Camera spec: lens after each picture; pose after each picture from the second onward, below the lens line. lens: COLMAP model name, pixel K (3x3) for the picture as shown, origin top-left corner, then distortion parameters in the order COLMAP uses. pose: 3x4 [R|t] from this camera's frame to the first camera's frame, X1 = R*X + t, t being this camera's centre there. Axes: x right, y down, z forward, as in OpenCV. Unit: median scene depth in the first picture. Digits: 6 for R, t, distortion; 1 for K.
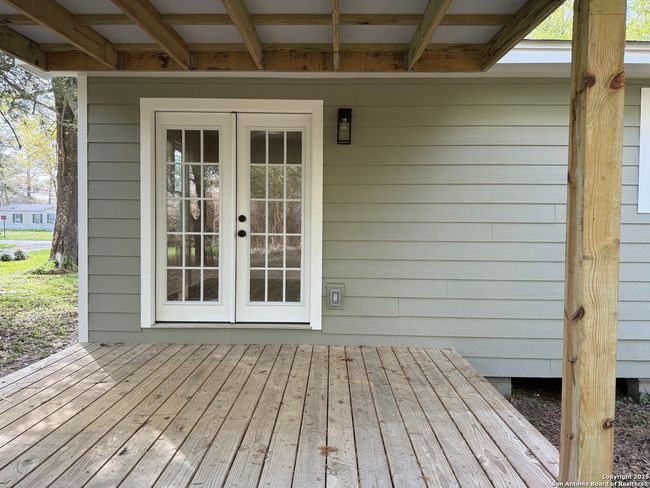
lens RADIAL K [[454.2, 0, 325.0], [0, 454.2, 244.0], [0, 0, 1]] dist [0.074599, -0.111891]
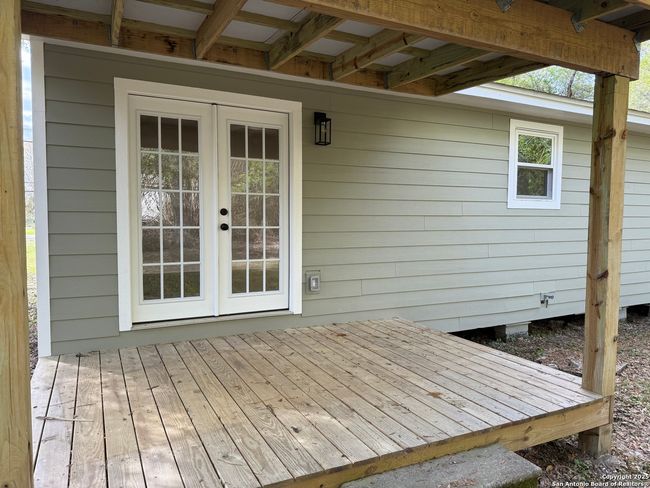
lens RADIAL K [[451.7, 0, 332.9], [0, 451.7, 247.8], [0, 0, 1]] dist [0.069452, -0.102075]
pose [[0.884248, -0.036474, 0.465592, -0.456333], [0.020169, 0.998998, 0.039955, -0.012244], [-0.466583, -0.025940, 0.884097, 0.004368]]
